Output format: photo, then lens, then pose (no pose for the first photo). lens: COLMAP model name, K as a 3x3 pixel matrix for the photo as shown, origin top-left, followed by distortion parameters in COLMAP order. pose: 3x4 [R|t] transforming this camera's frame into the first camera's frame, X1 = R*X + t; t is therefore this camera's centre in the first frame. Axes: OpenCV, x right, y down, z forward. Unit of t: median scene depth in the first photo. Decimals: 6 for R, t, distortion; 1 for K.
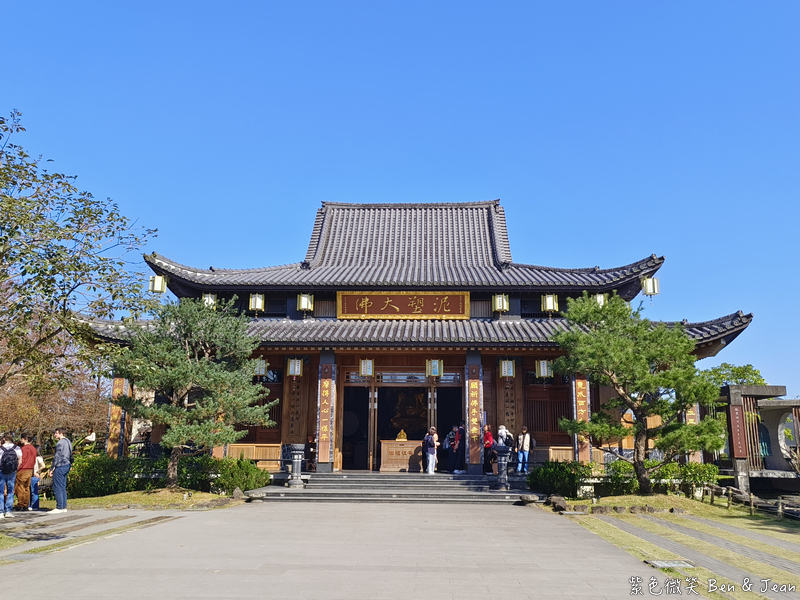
lens RADIAL K [[702.2, 0, 400.0], [0, 702.2, 300.0], [0, 0, 1]] dist [0.019756, 0.007255]
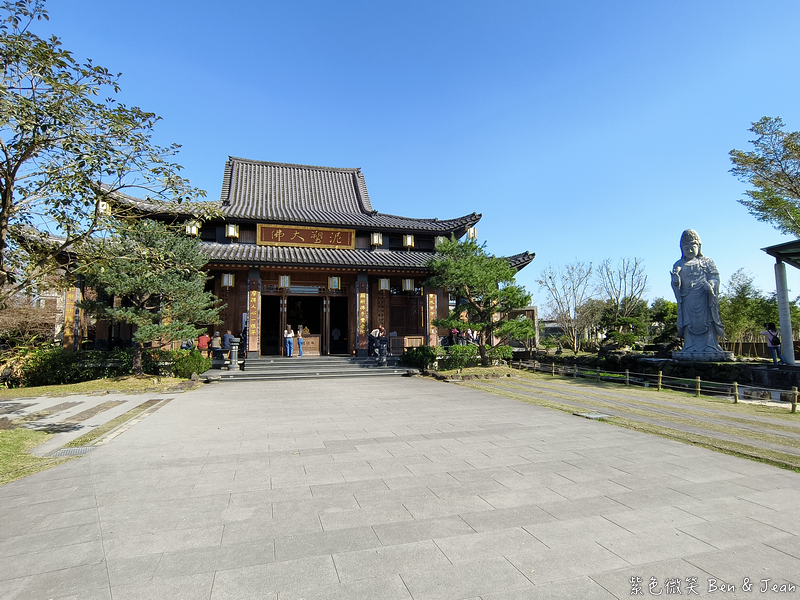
lens RADIAL K [[454.3, 0, 395.2], [0, 454.3, 293.7], [0, 0, 1]] dist [-0.005539, -0.001076]
pose [[0.948909, 0.013928, 0.315243, -0.113362], [-0.049256, 0.993317, 0.104377, 0.016731], [-0.311683, -0.114571, 0.943254, 0.099887]]
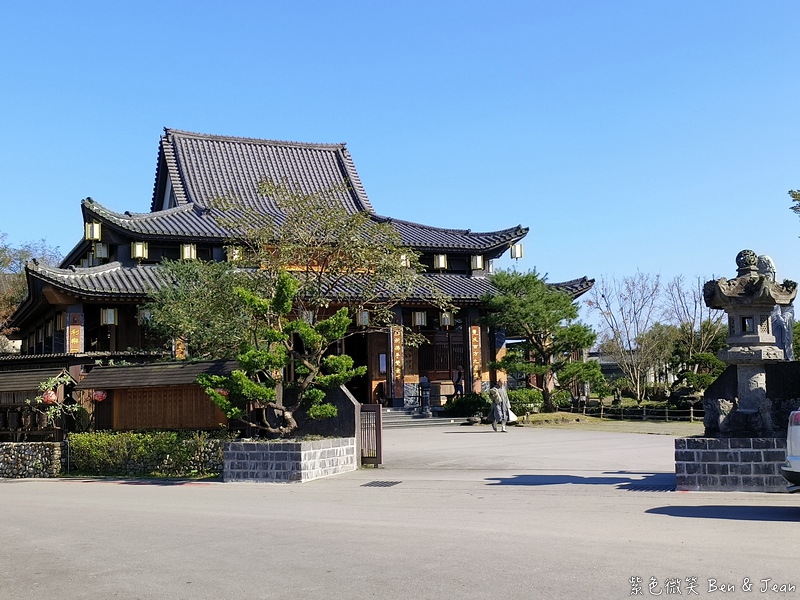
lens RADIAL K [[951.7, 0, 431.5], [0, 951.7, 297.5], [0, 0, 1]] dist [-0.002056, 0.255583]
pose [[0.880245, 0.010736, 0.474397, -0.553756], [-0.062819, 0.993581, 0.094075, -0.084580], [-0.470342, -0.112610, 0.875270, -0.384276]]
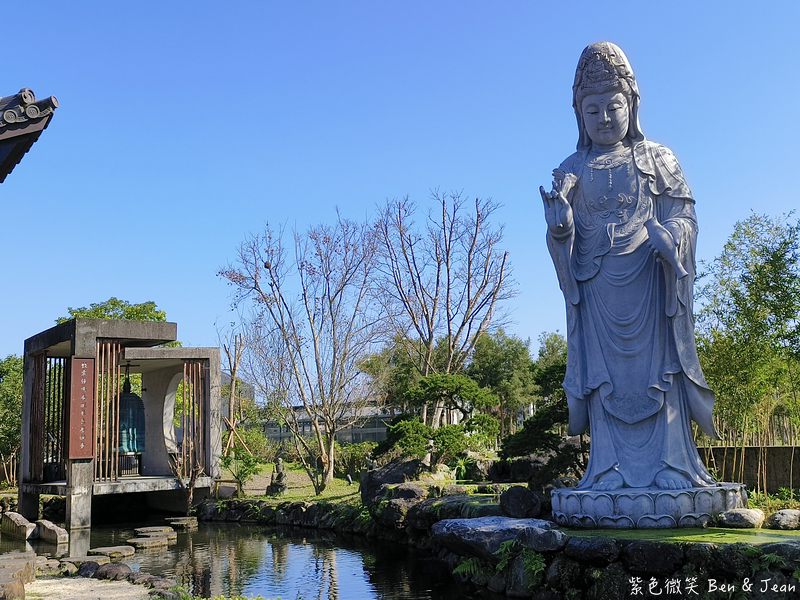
lens RADIAL K [[974.6, 0, 400.1], [0, 974.6, 256.9], [0, 0, 1]] dist [0.003543, 0.035992]
pose [[0.788103, 0.076659, 0.610751, 0.287365], [-0.088080, 0.996049, -0.011364, 0.084695], [-0.609209, -0.044839, 0.791741, 0.396325]]
